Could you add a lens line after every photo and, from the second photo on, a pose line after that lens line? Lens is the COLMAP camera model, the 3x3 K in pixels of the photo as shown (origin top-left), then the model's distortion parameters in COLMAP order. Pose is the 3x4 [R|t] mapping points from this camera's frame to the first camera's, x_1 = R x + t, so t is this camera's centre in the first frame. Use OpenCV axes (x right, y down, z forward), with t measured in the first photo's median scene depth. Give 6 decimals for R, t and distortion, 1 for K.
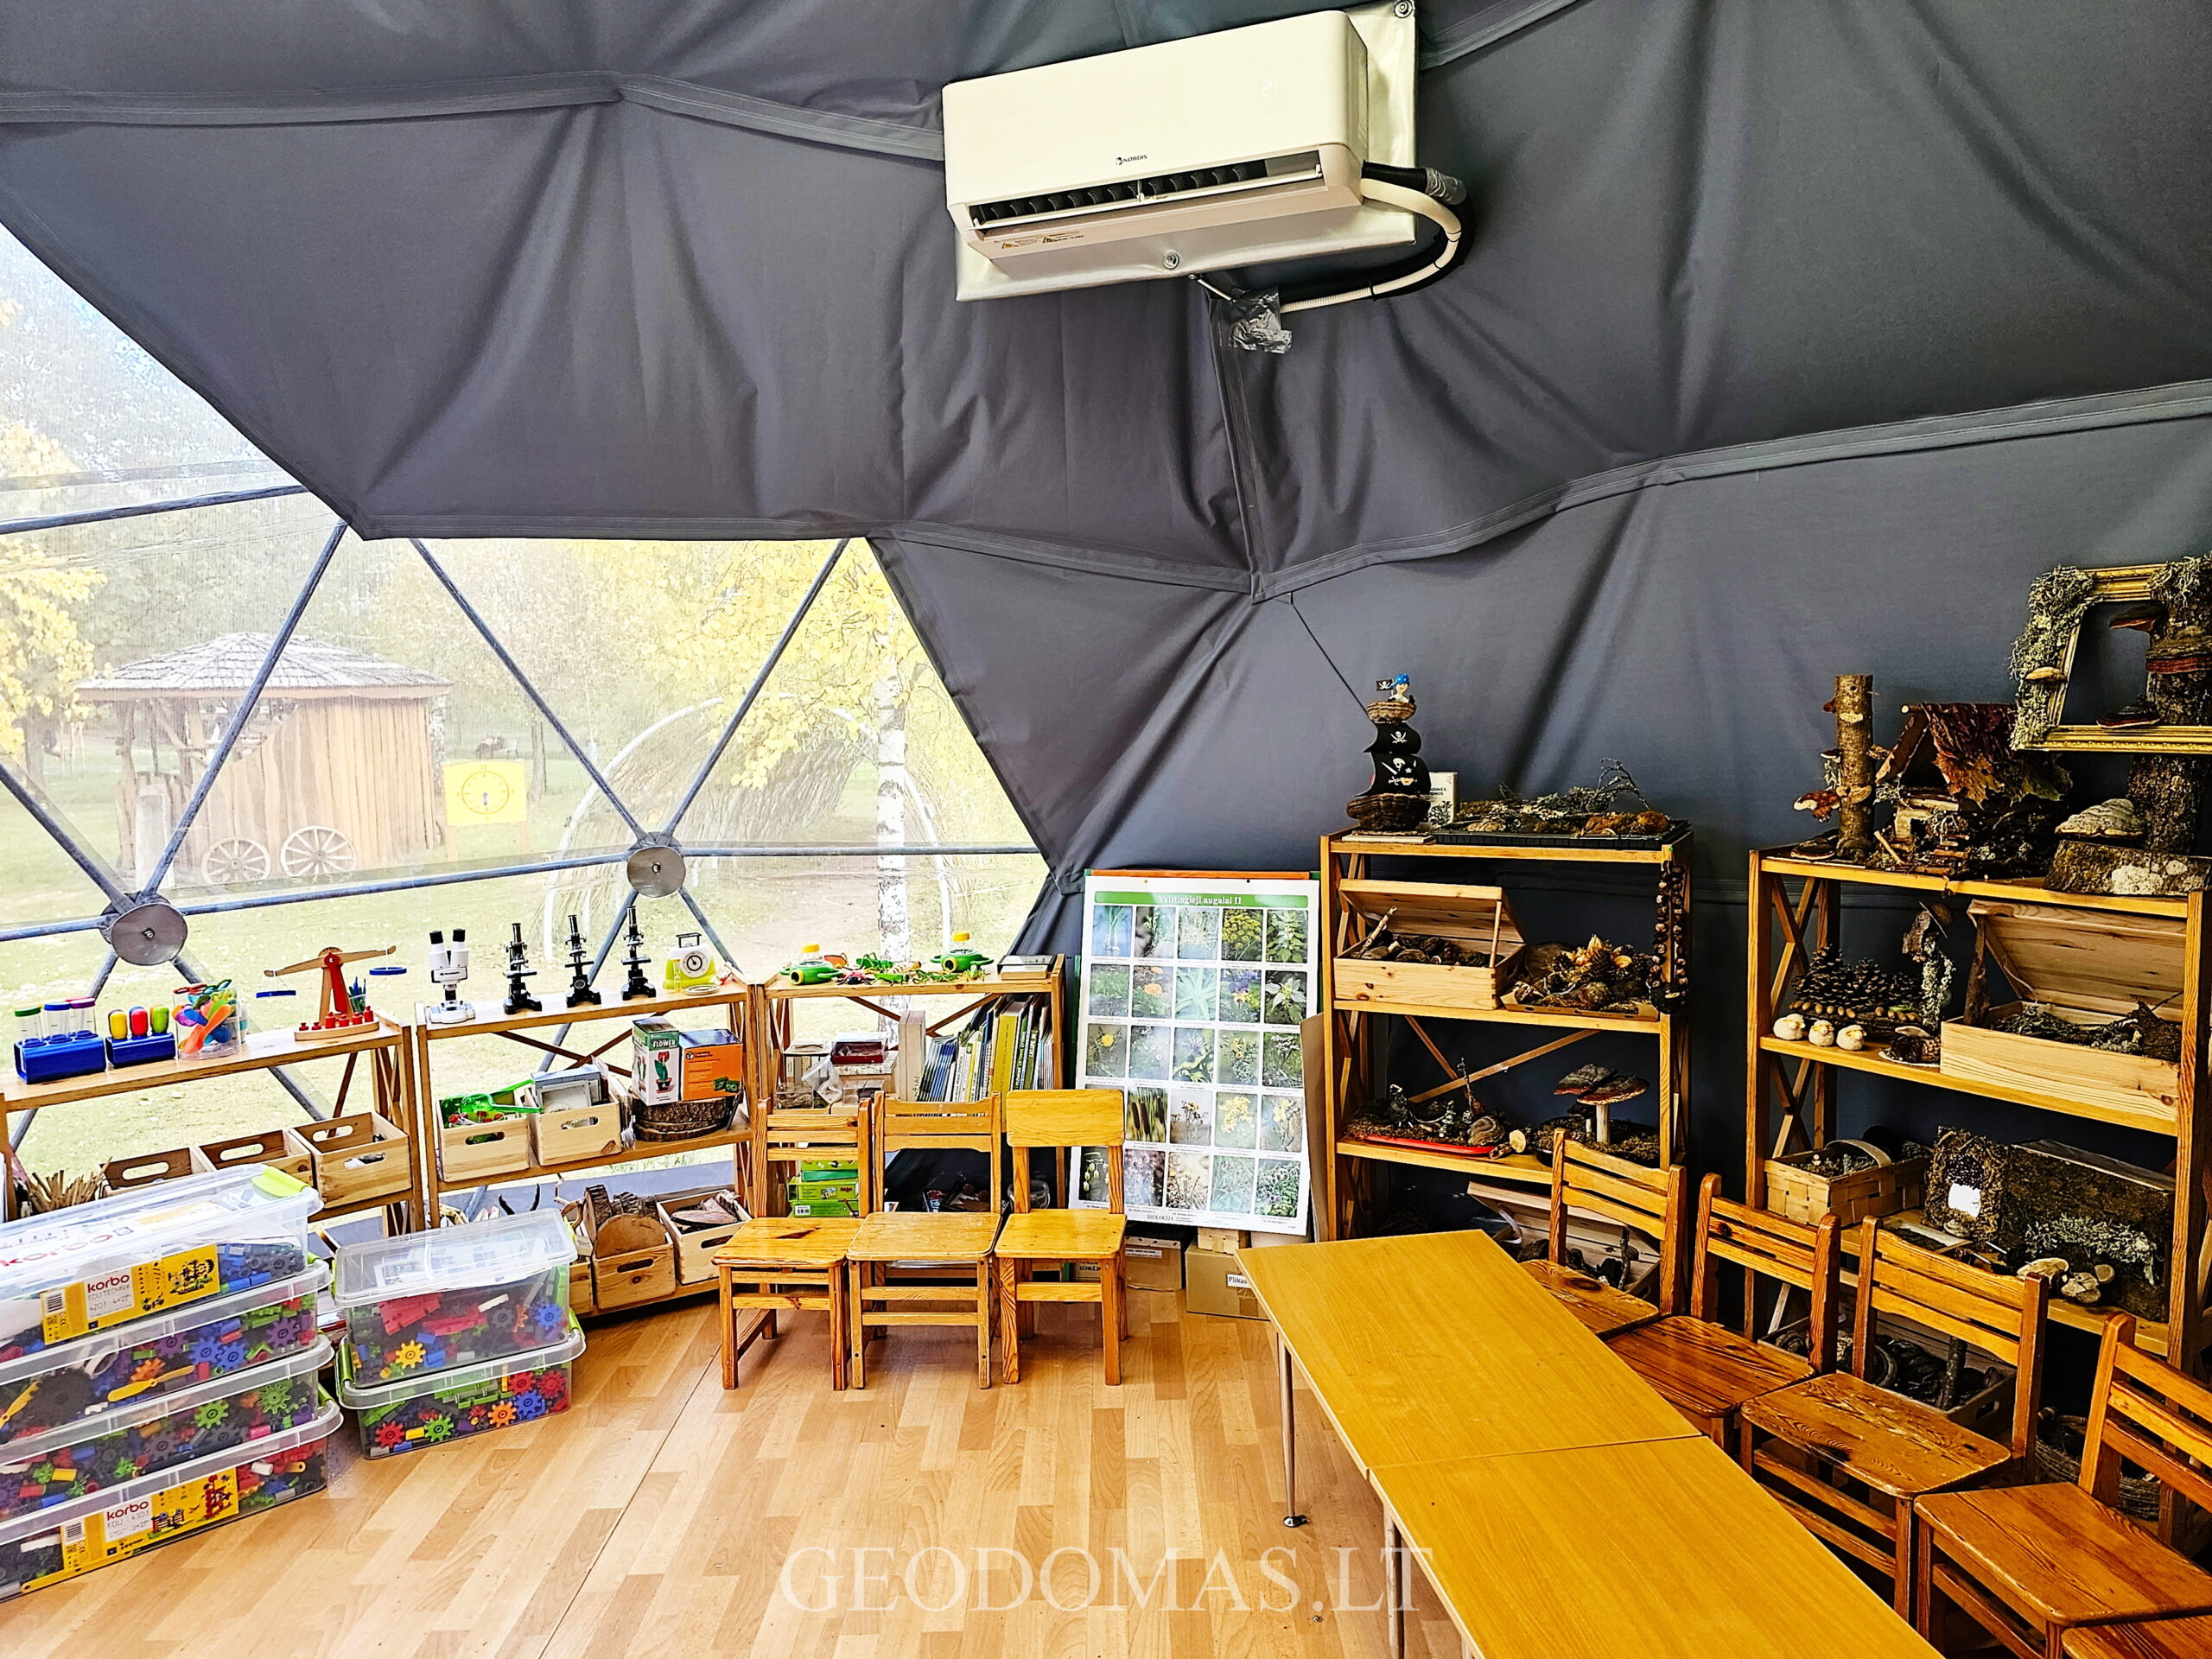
lens RADIAL K [[1492.2, 0, 1098.3], [0, 1492.2, 817.4], [0, 0, 1]] dist [0.080984, -0.074356]
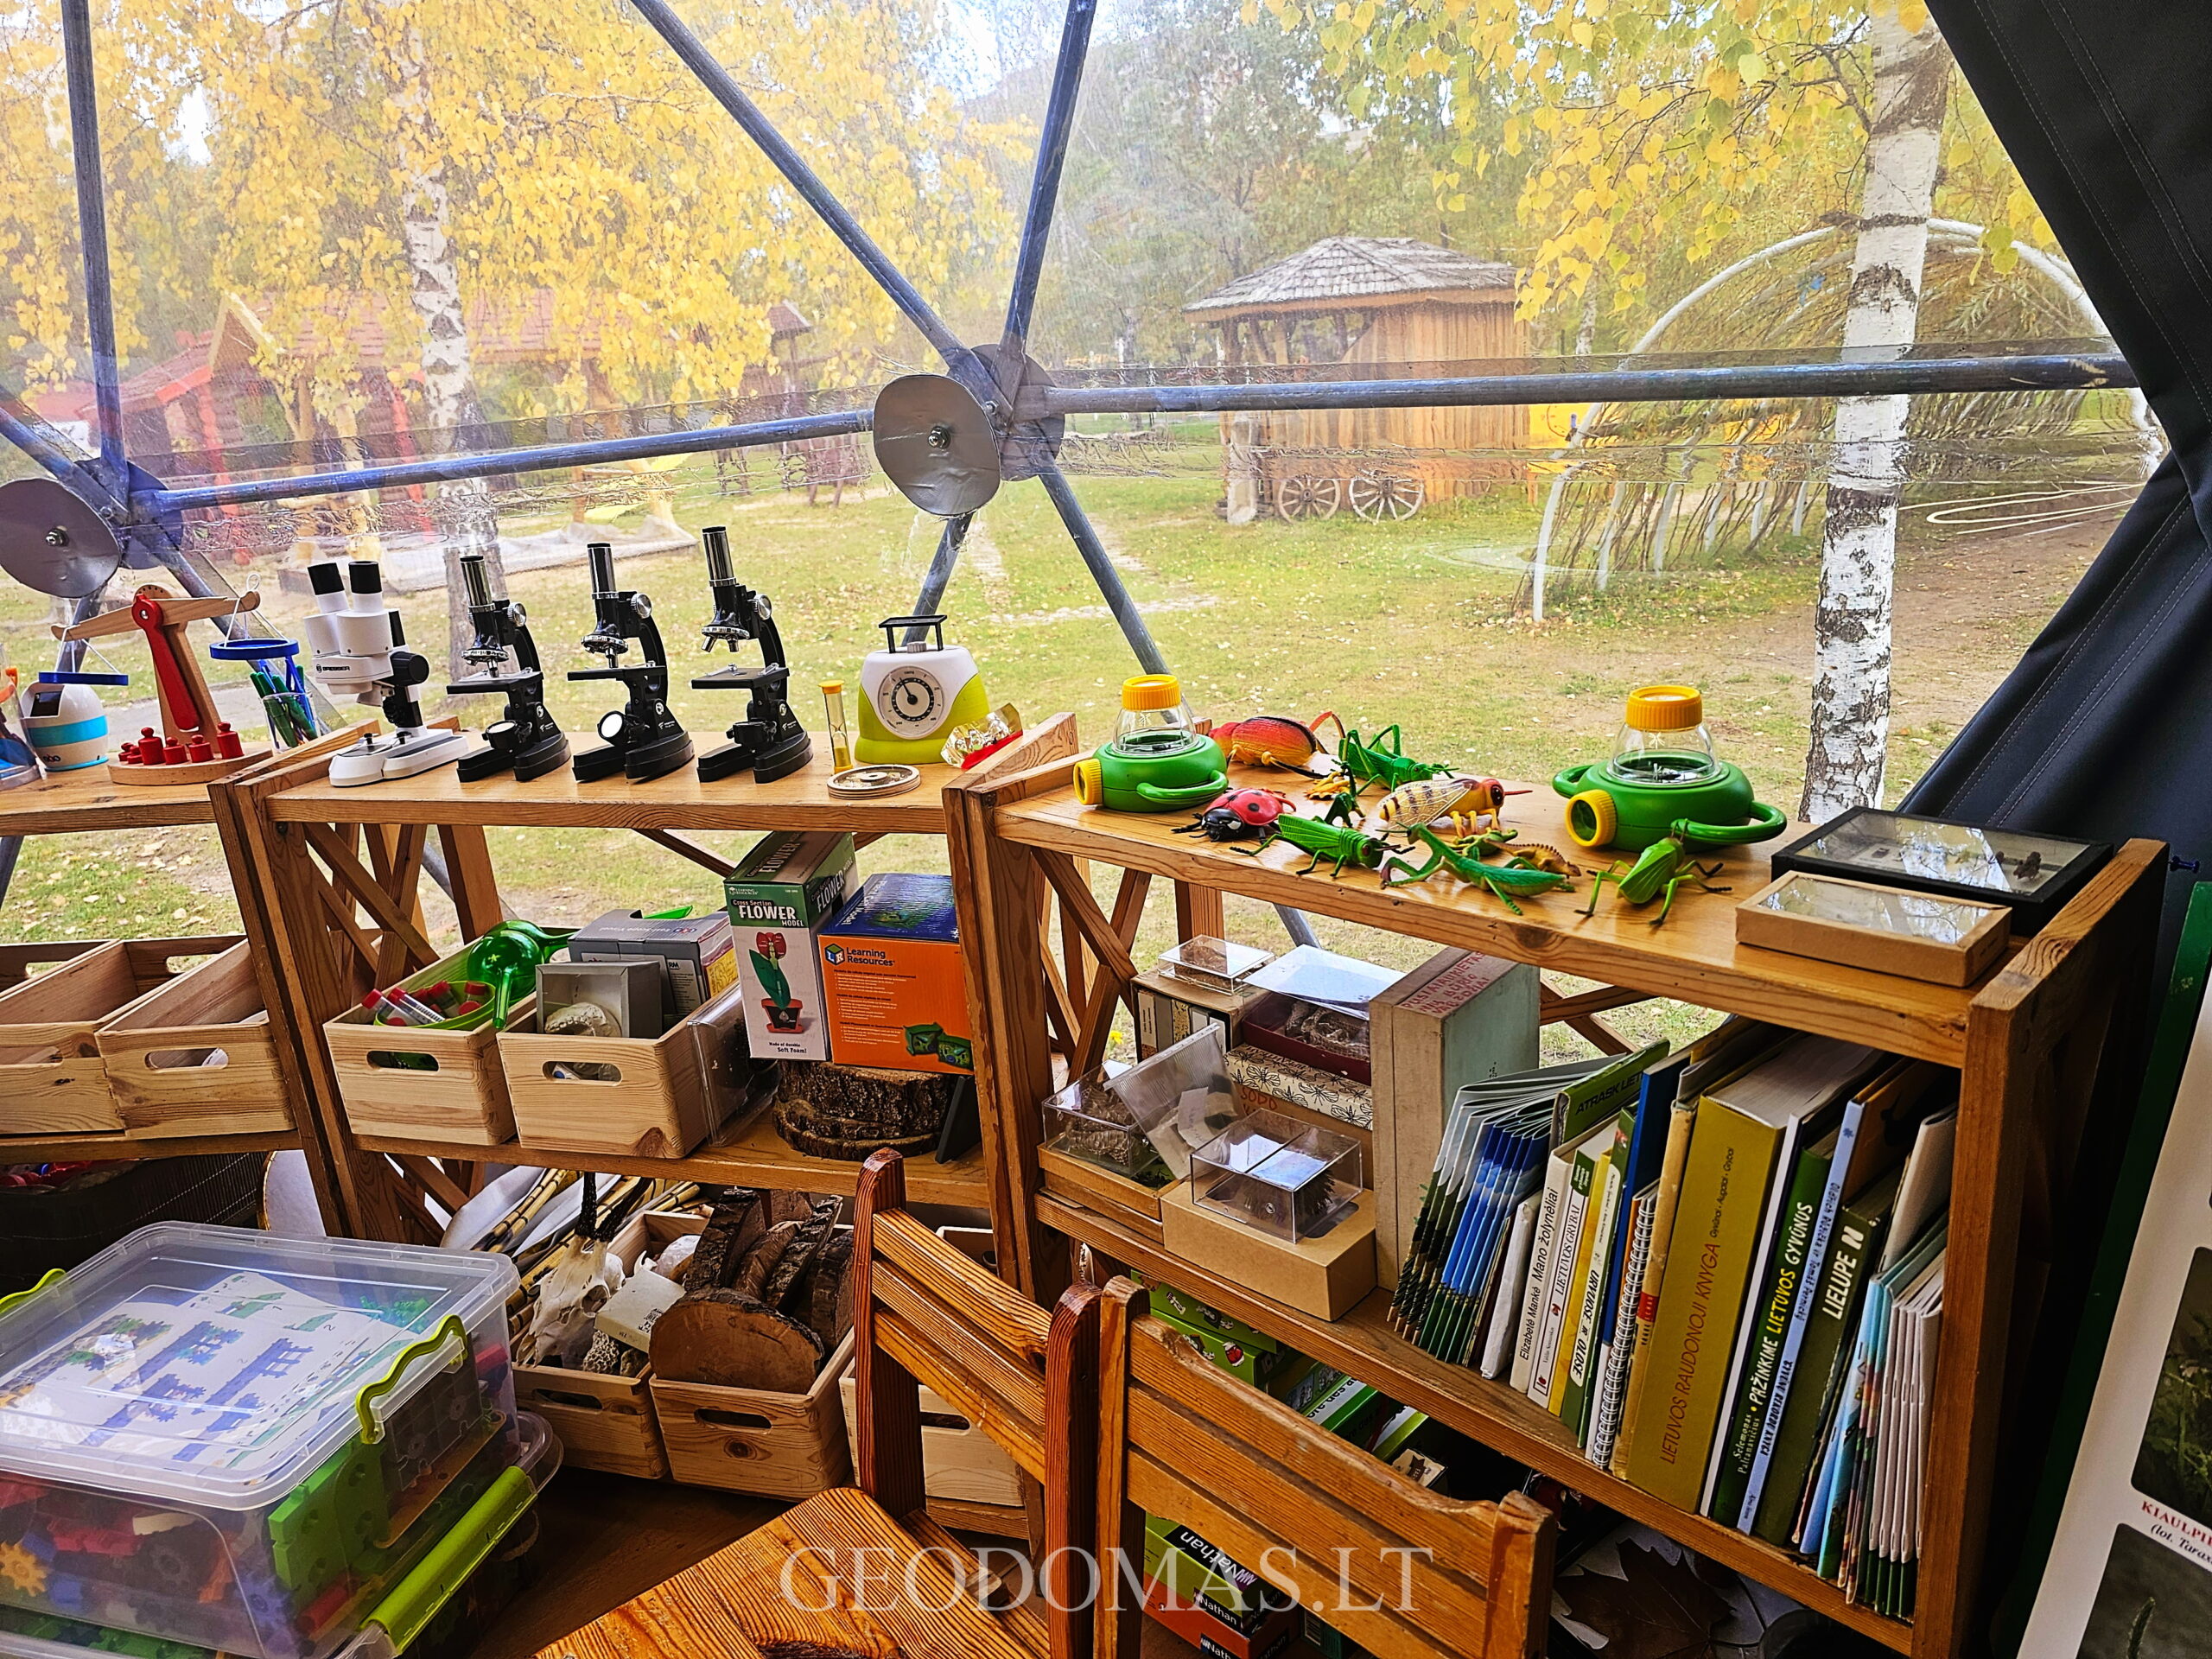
lens RADIAL K [[1474.0, 0, 1109.2], [0, 1474.0, 836.1], [0, 0, 1]] dist [0.062792, -0.067345]
pose [[0.727511, 0.175454, -0.663283, 0.010385], [-0.009160, 0.969147, 0.246315, 0.044956], [0.686035, -0.173121, 0.706671, 0.858219]]
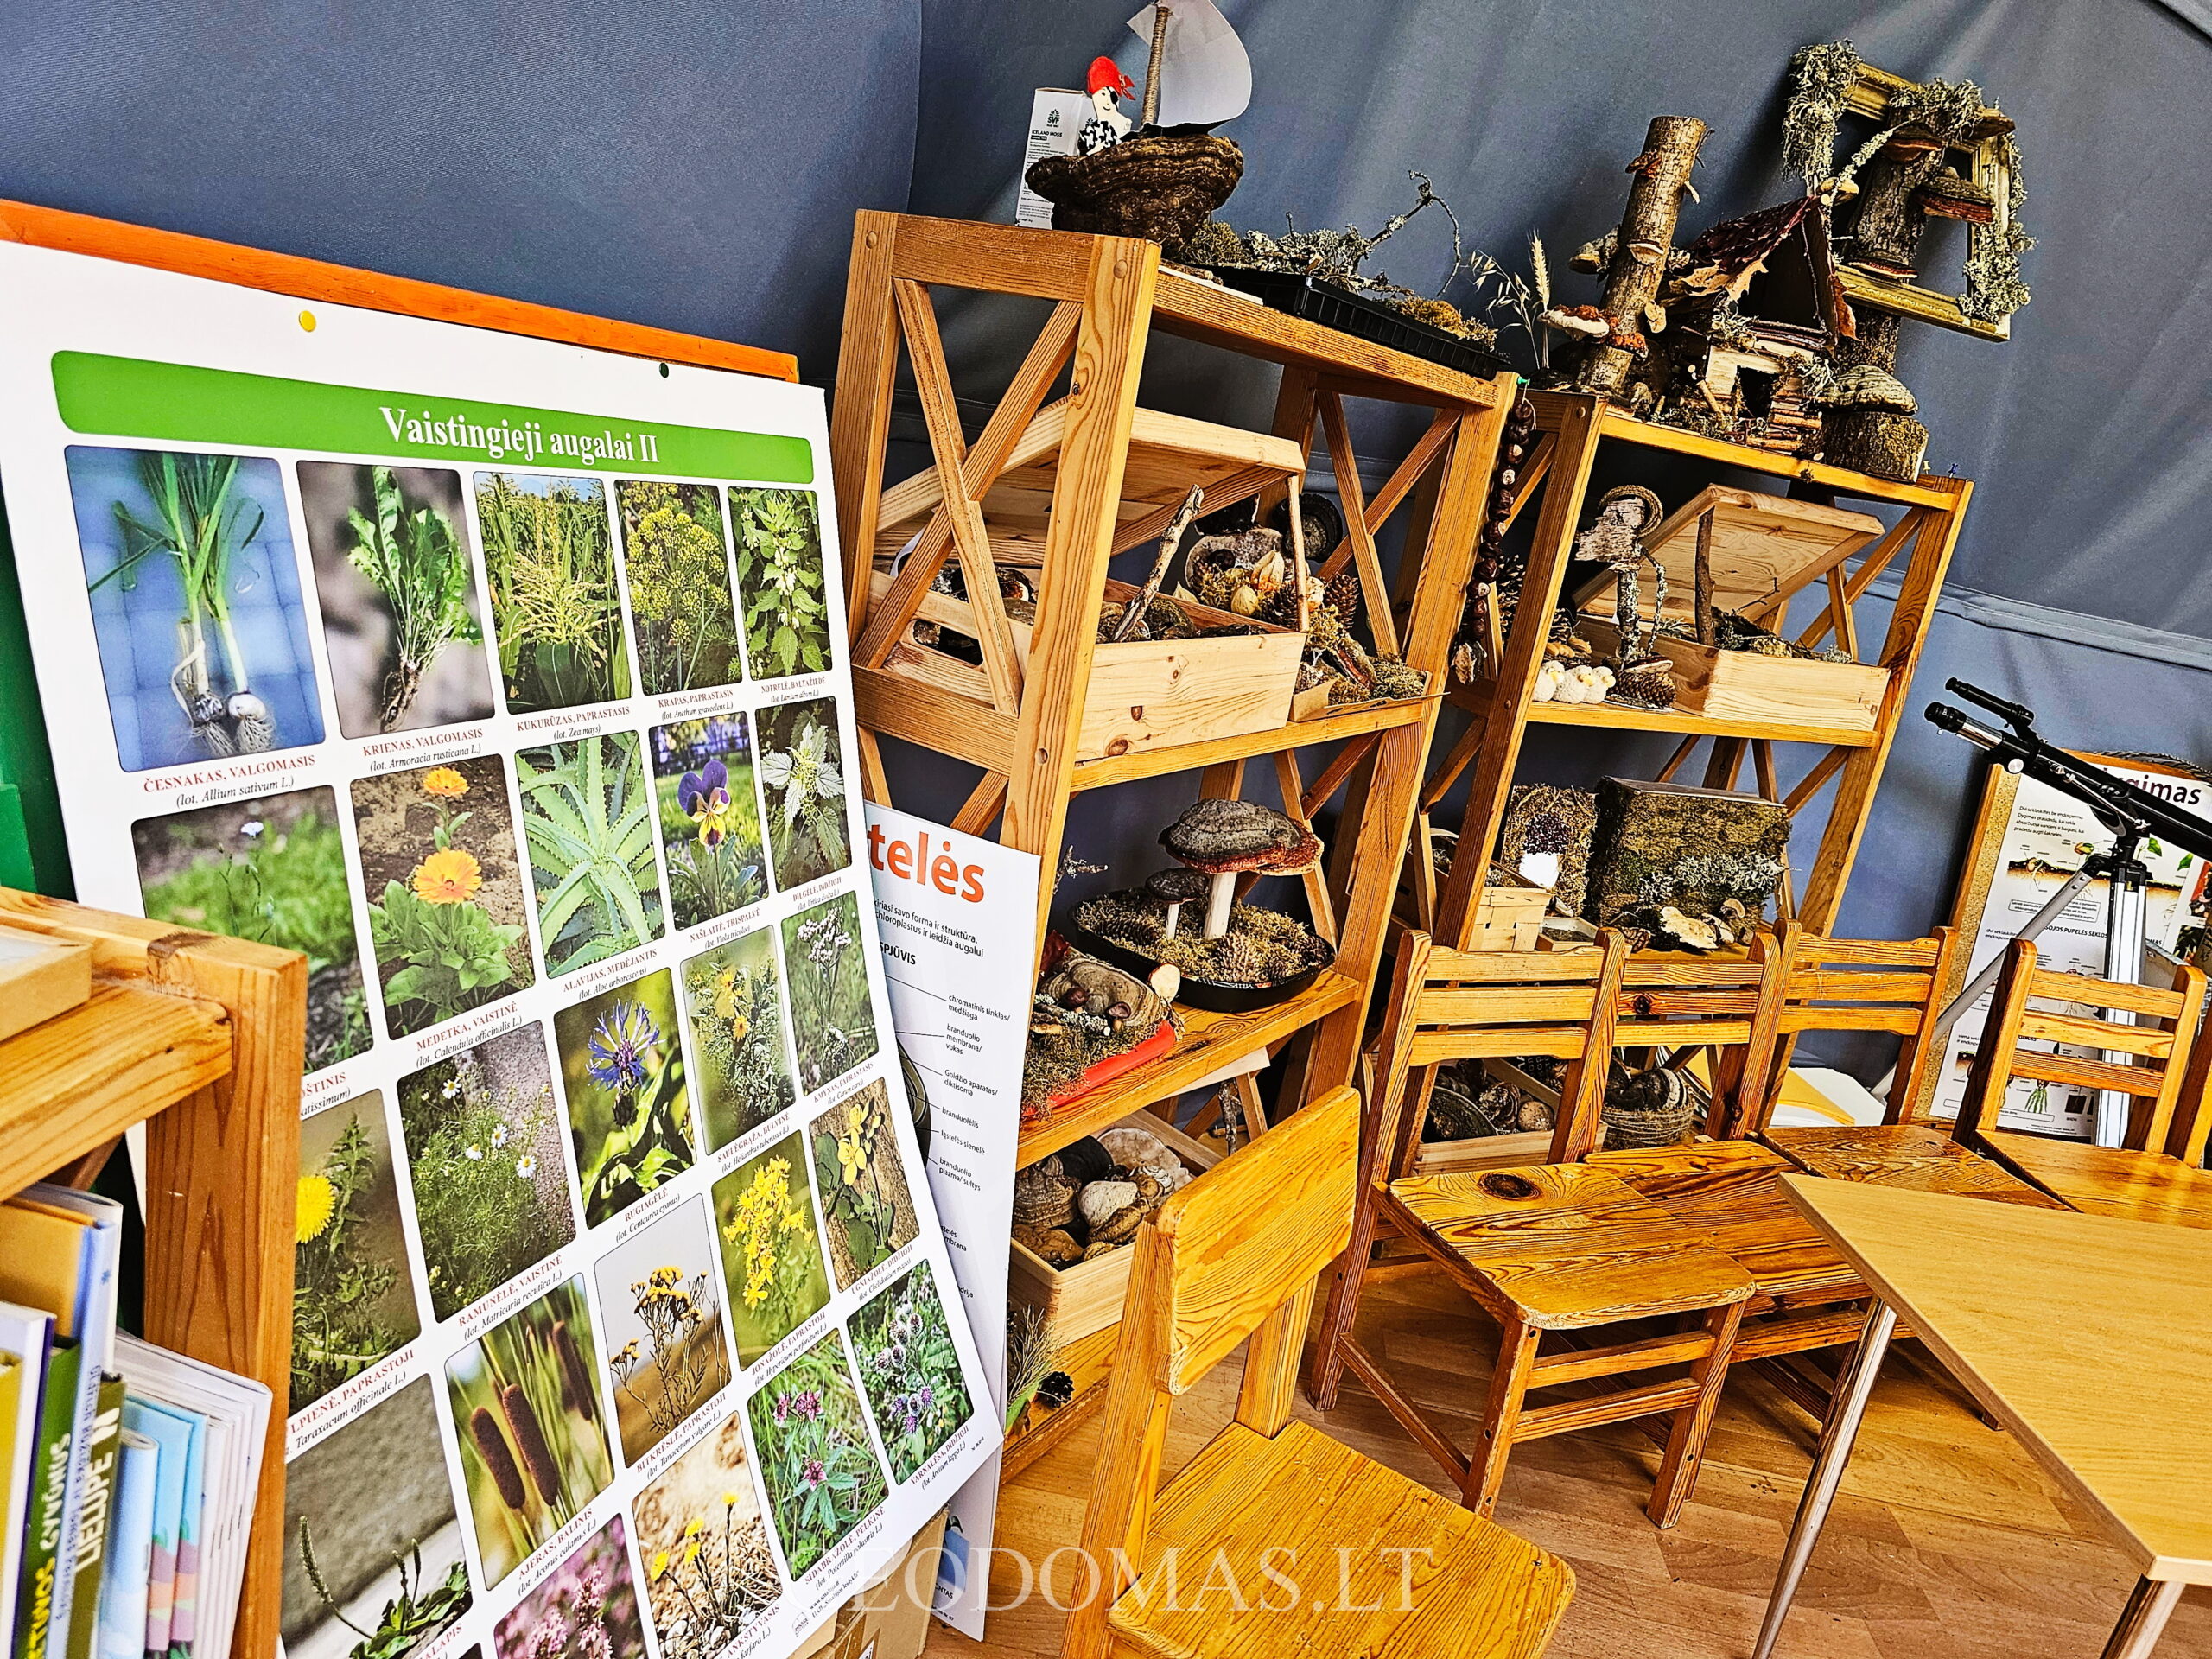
lens RADIAL K [[1474.0, 0, 1109.2], [0, 1474.0, 836.1], [0, 0, 1]] dist [0.062792, -0.067345]
pose [[0.082309, -0.220069, 0.972006, -0.169090], [-0.072088, 0.971445, 0.226047, 0.062101], [-0.993996, -0.088676, 0.064094, 0.982511]]
